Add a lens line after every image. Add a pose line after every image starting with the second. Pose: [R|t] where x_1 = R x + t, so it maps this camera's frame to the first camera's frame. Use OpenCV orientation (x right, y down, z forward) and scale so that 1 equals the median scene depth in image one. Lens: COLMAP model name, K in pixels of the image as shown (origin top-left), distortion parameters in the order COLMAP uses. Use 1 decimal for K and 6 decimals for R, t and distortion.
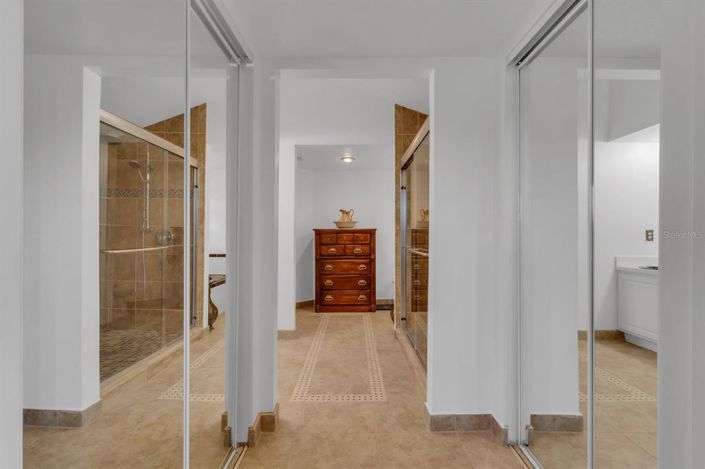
lens RADIAL K [[343.9, 0, 352.5], [0, 343.9, 234.5], [0, 0, 1]] dist [-0.001128, 0.000081]
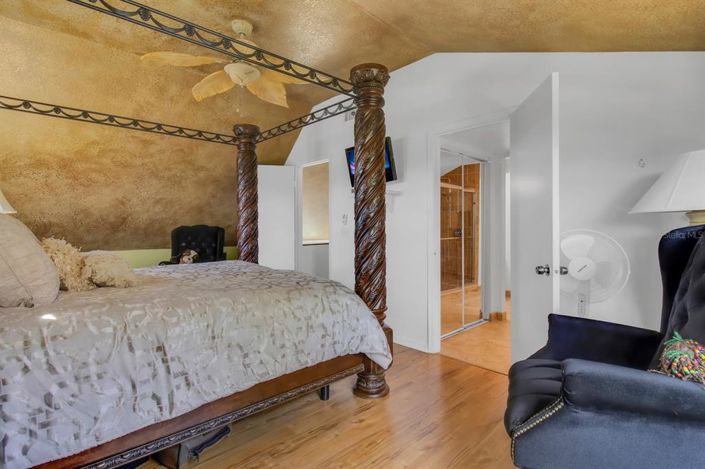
lens RADIAL K [[343.9, 0, 352.5], [0, 343.9, 234.5], [0, 0, 1]] dist [-0.001128, 0.000081]
pose [[0.729228, -0.003042, -0.684264, 0.637612], [0.004765, 0.999988, 0.000633, 0.008183], [0.684255, -0.003722, 0.729234, -1.385118]]
